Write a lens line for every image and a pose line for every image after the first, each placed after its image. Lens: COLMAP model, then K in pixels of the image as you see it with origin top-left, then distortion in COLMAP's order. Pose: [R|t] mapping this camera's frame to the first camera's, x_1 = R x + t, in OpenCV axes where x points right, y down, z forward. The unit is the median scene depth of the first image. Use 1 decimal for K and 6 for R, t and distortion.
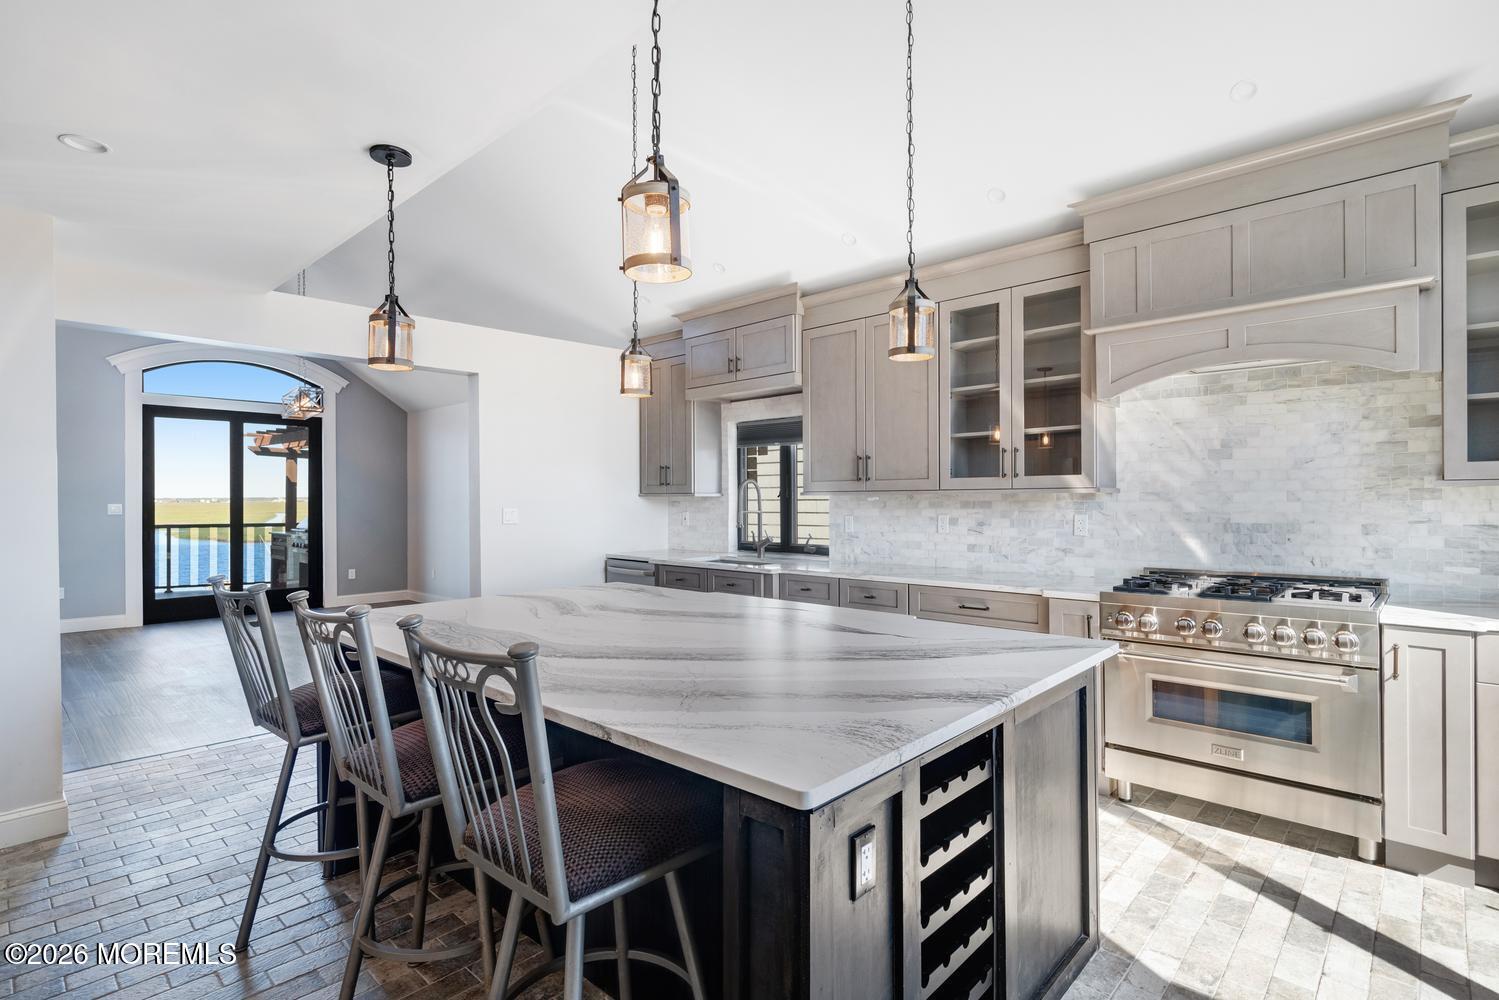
lens RADIAL K [[738.5, 0, 746.6], [0, 738.5, 494.9], [0, 0, 1]] dist [0.002731, 0.000914]
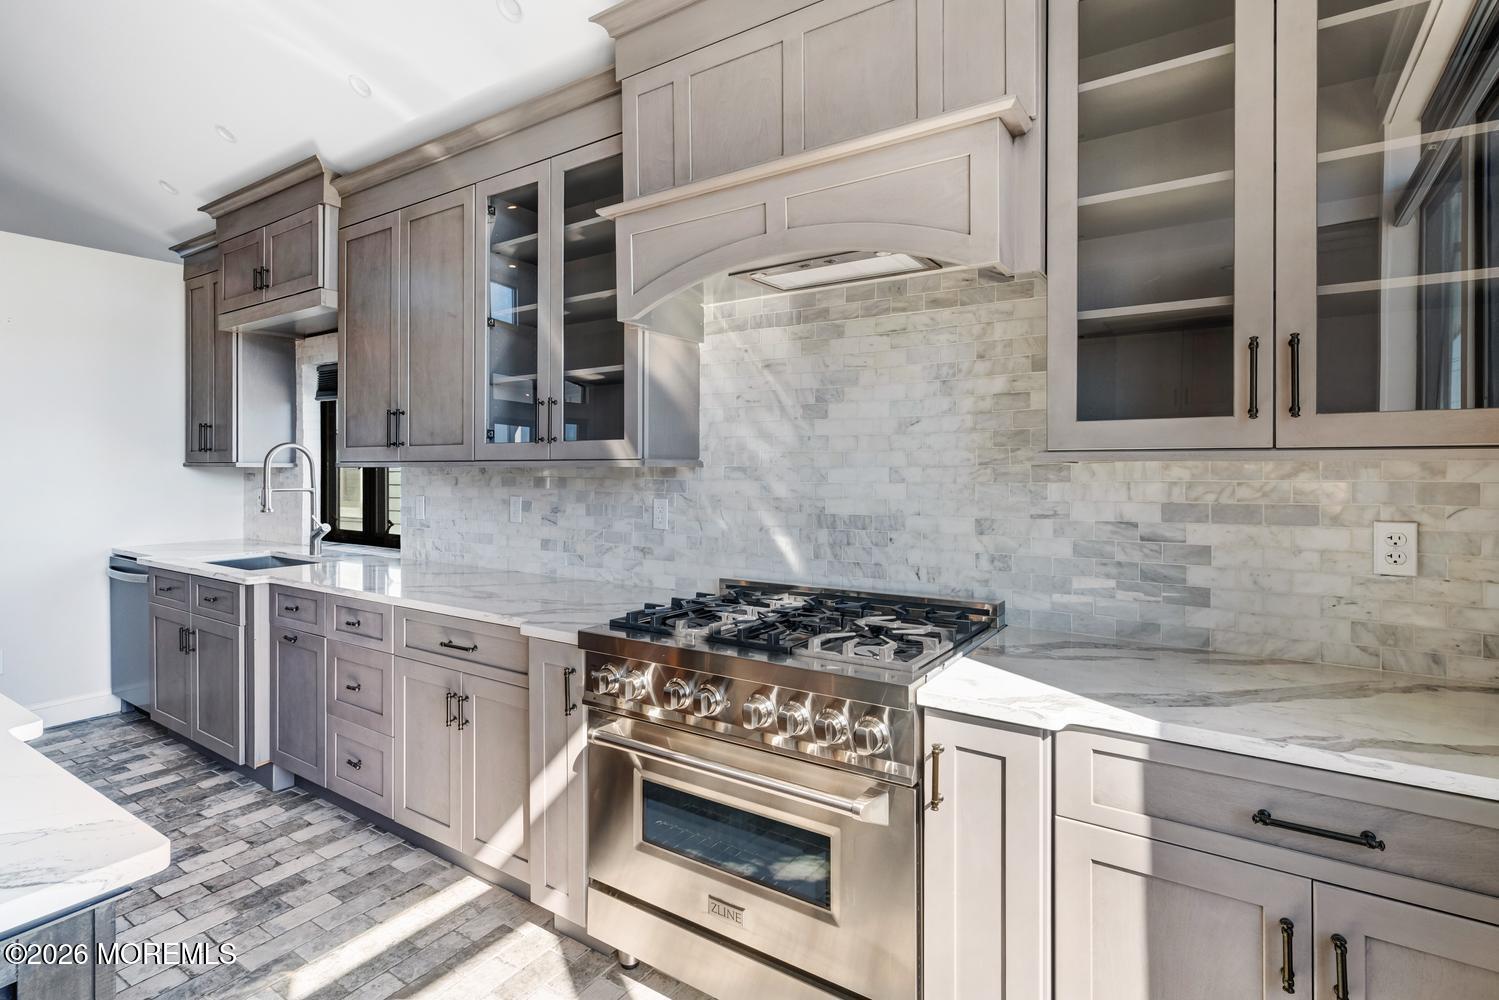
lens RADIAL K [[736.7, 0, 748.2], [0, 736.7, 464.4], [0, 0, 1]] dist [-0.000645, 0.000416]
pose [[0.985288, 0.007382, 0.170744, 0.442951], [-0.007274, 0.999973, -0.001258, -0.005319], [-0.170748, -0.000003, 0.985315, 0.331092]]
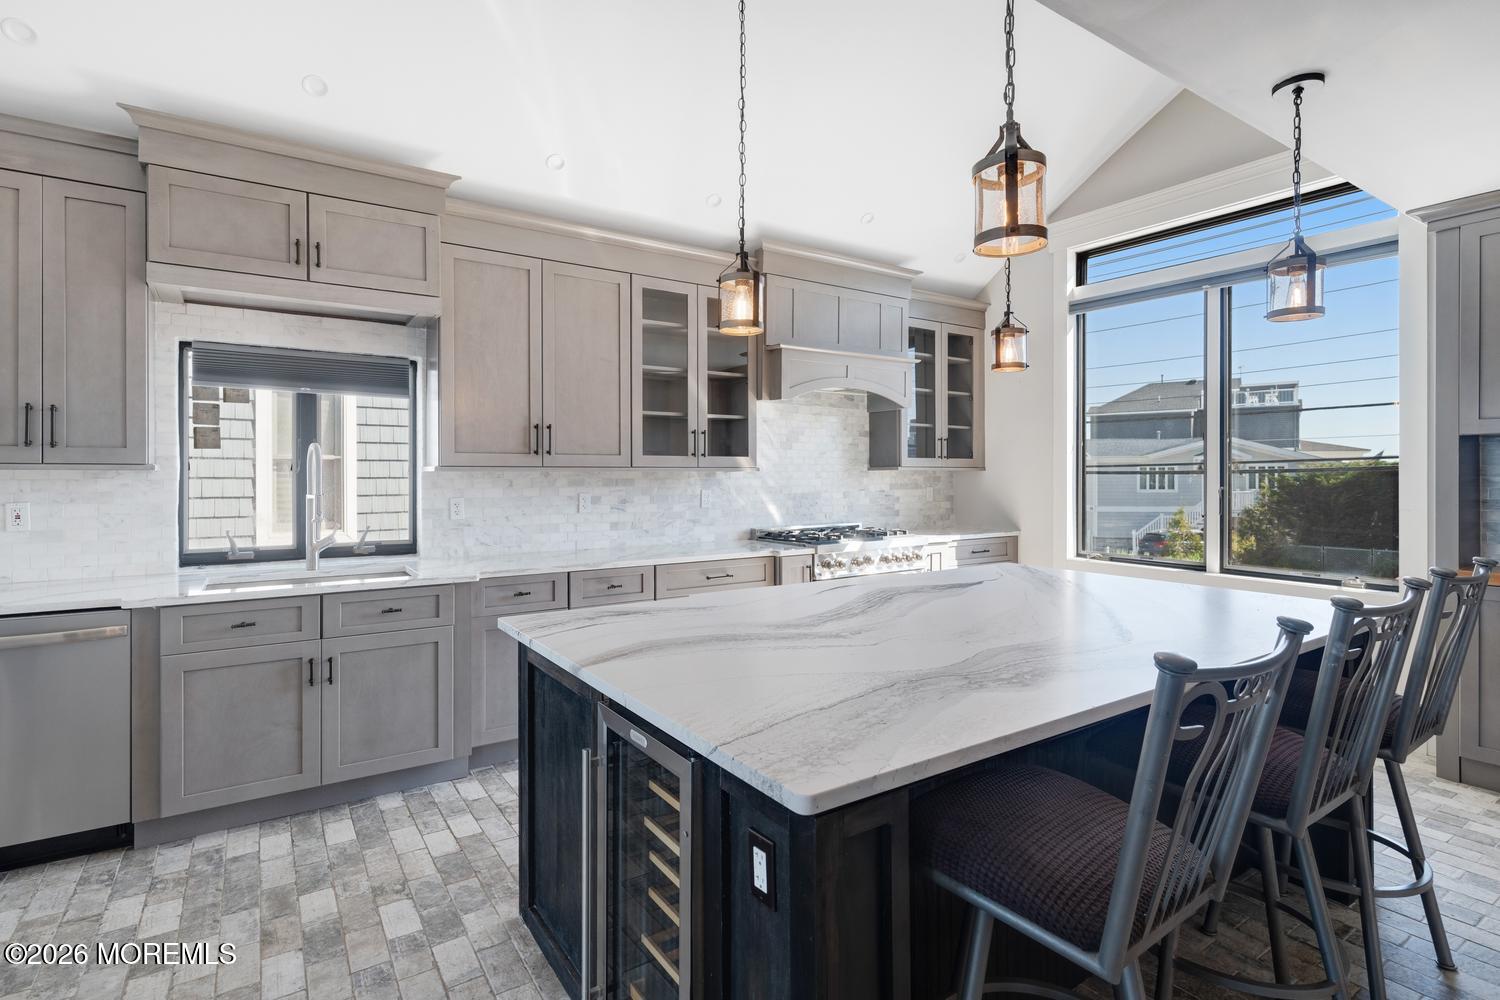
lens RADIAL K [[739.2, 0, 746.5], [0, 739.2, 479.1], [0, 0, 1]] dist [0.000727, 0.000196]
pose [[0.214392, 0.003189, 0.976743, -0.737849], [-0.002281, 0.999994, -0.002764, 0.013204], [-0.976745, -0.001636, 0.214398, 0.728518]]
